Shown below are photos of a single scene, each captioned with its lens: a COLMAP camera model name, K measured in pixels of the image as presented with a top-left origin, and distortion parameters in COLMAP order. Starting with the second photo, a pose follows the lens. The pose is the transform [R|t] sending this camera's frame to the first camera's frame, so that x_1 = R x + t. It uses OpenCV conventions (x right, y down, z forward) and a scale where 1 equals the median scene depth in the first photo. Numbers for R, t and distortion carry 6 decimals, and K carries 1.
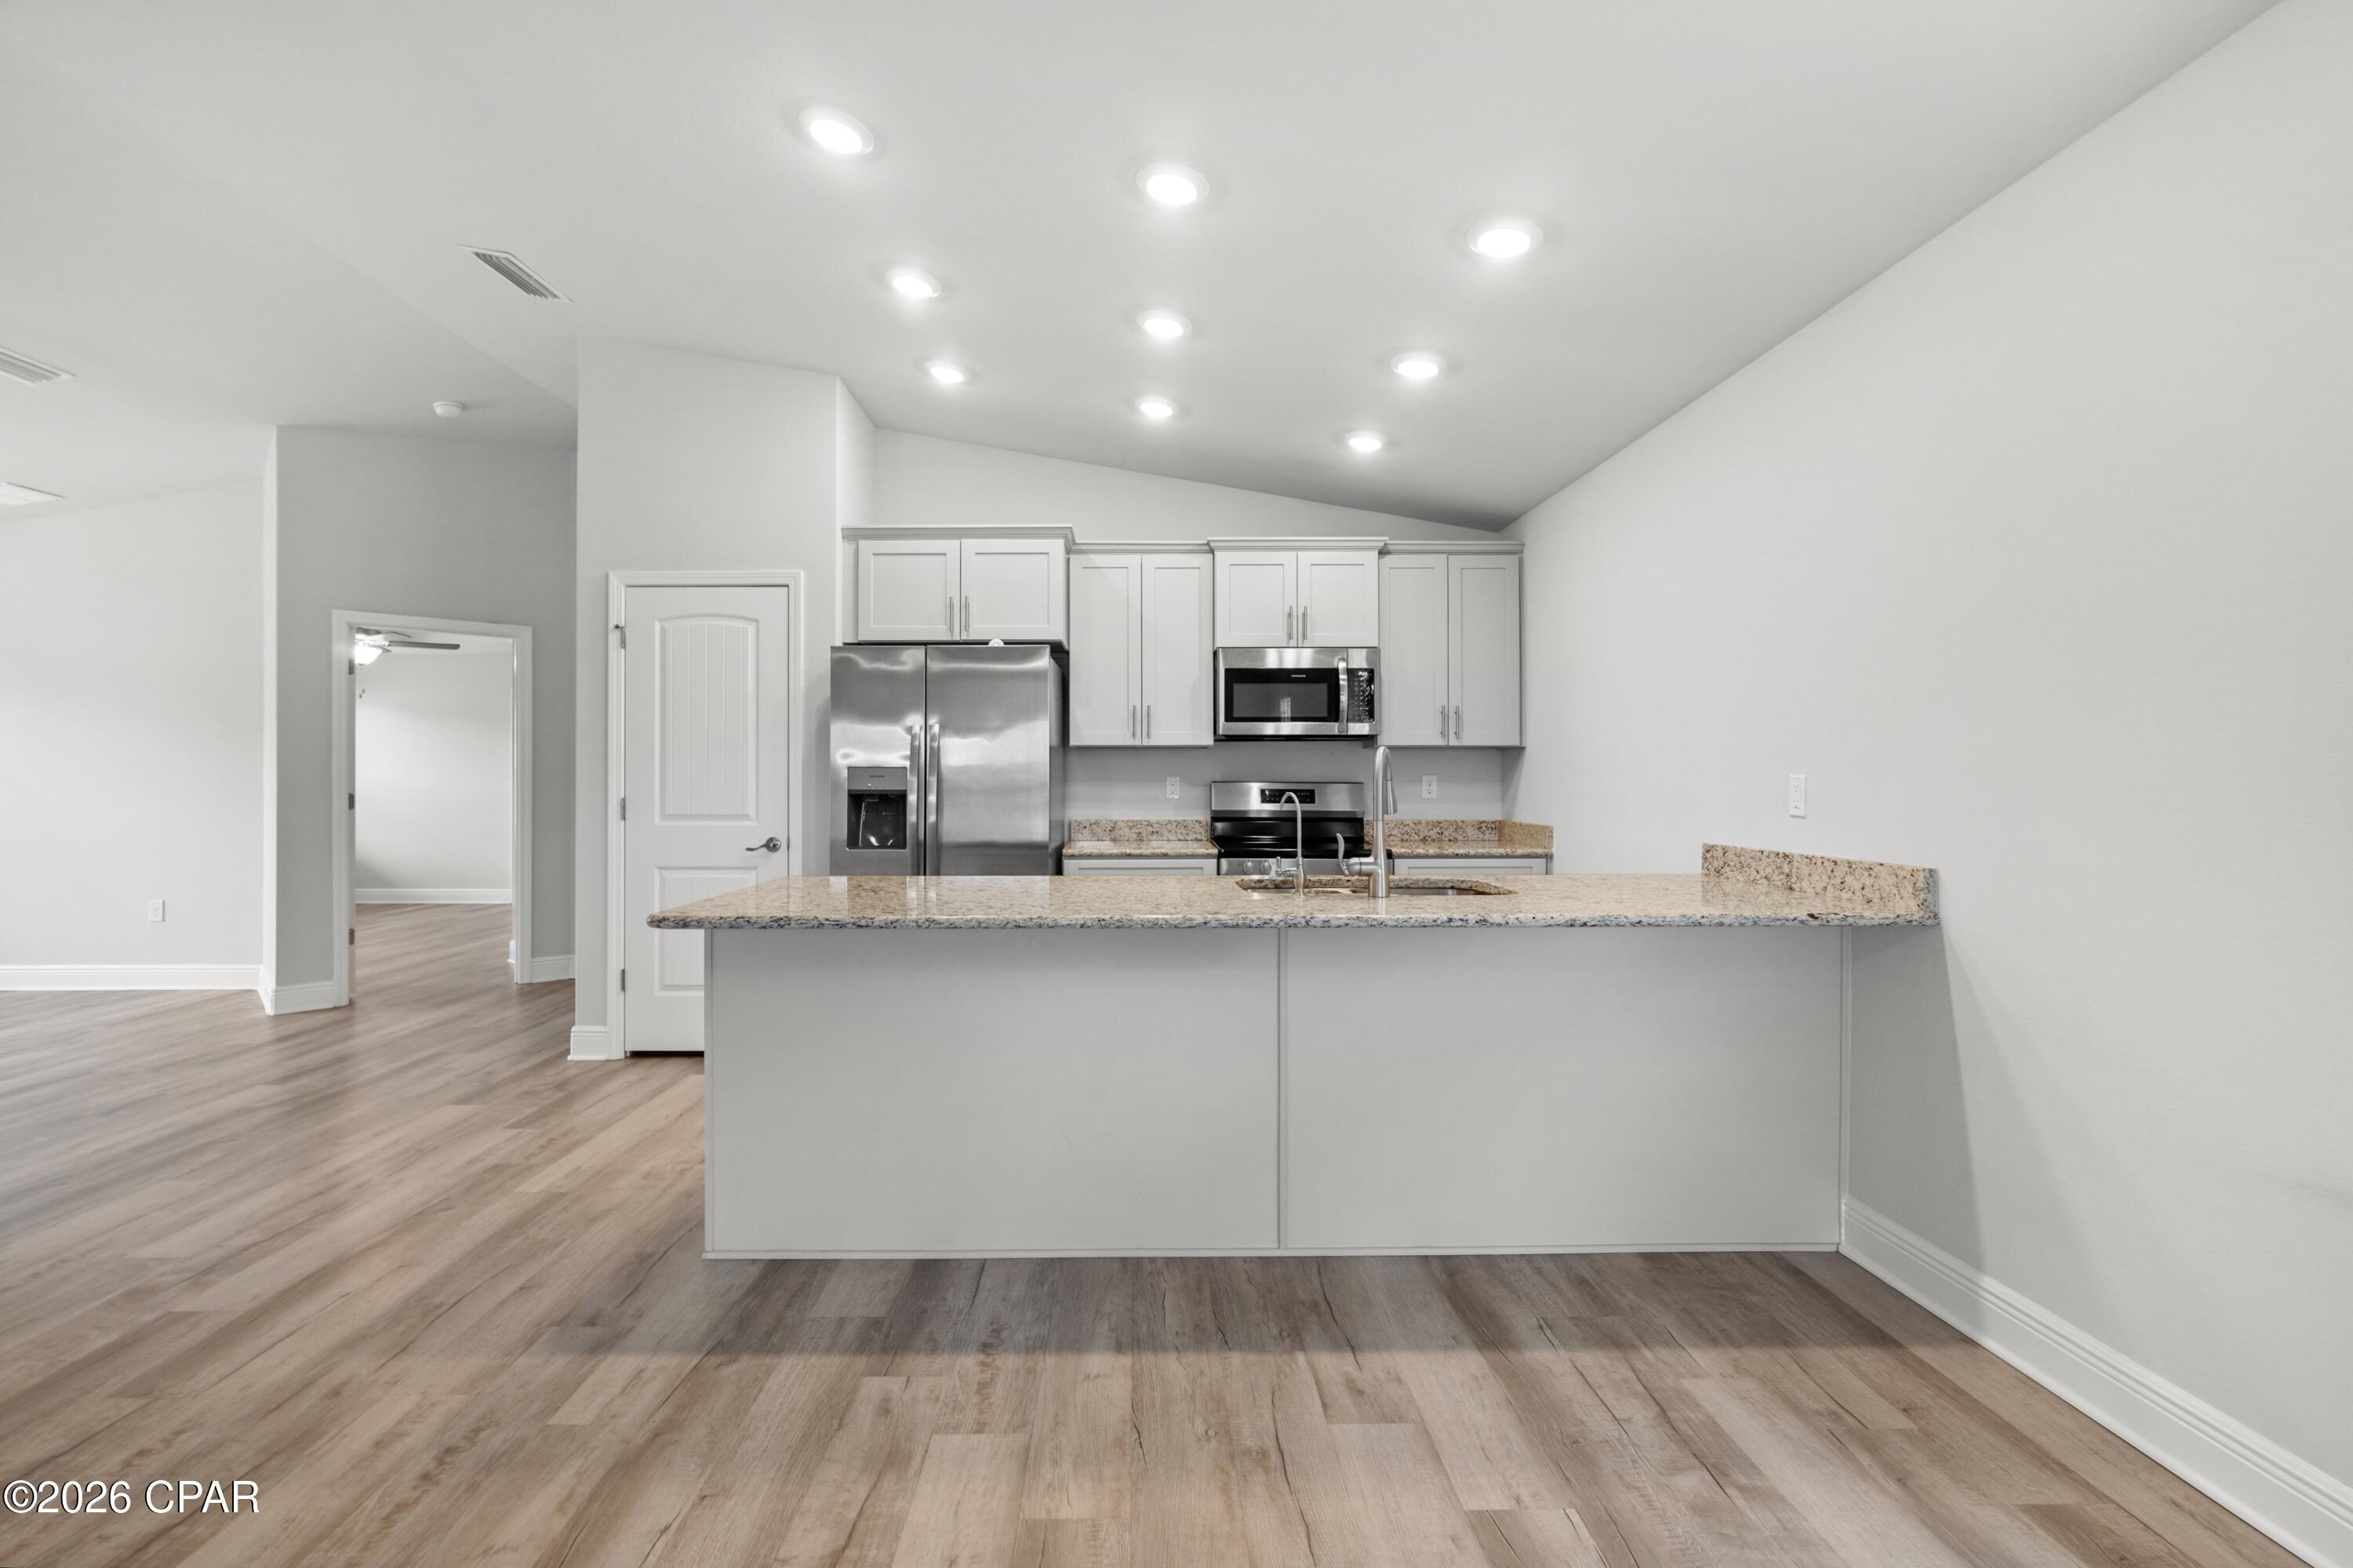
lens RADIAL K [[1022.3, 0, 1161.8], [0, 1022.3, 775.4], [0, 0, 1]] dist [0.005267, 0.001383]
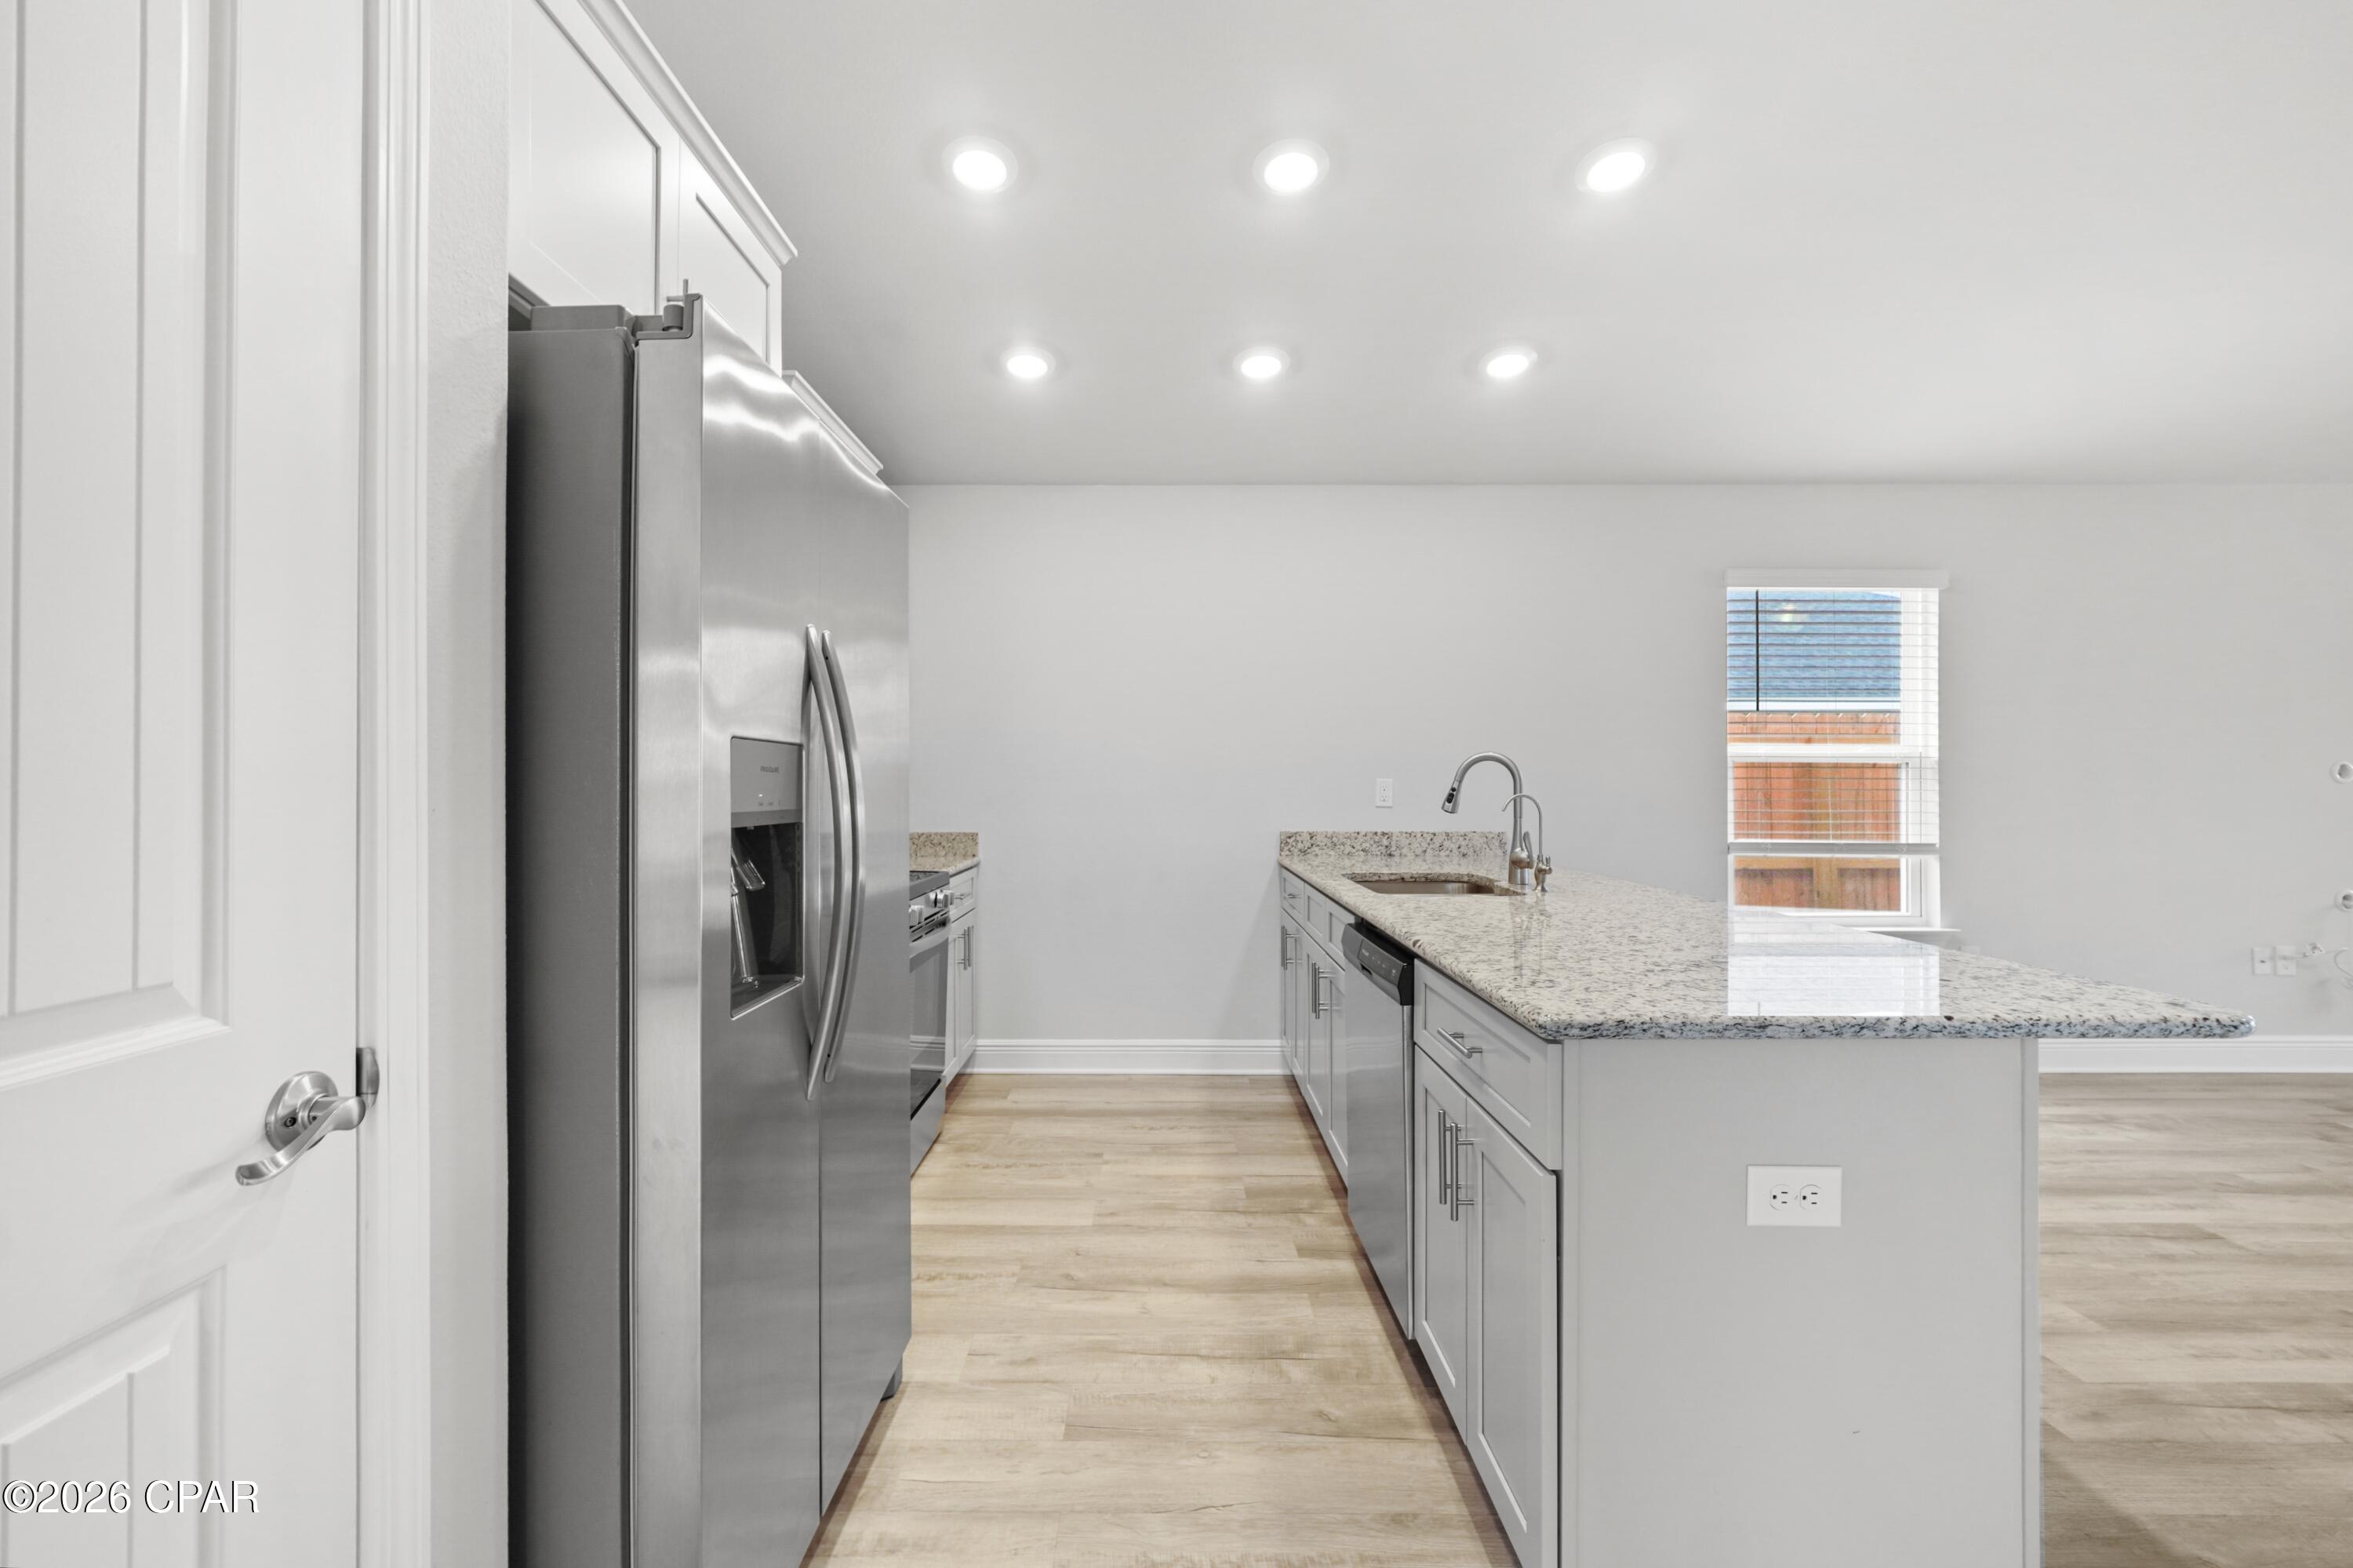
lens RADIAL K [[1022.3, 0, 1163.5], [0, 1022.3, 781.5], [0, 0, 1]] dist [0.005267, 0.001383]
pose [[0.019789, 0.002540, 0.999801, -0.915294], [-0.003507, 0.999991, -0.002471, 0.008011], [-0.999798, -0.003458, 0.019798, 1.341986]]
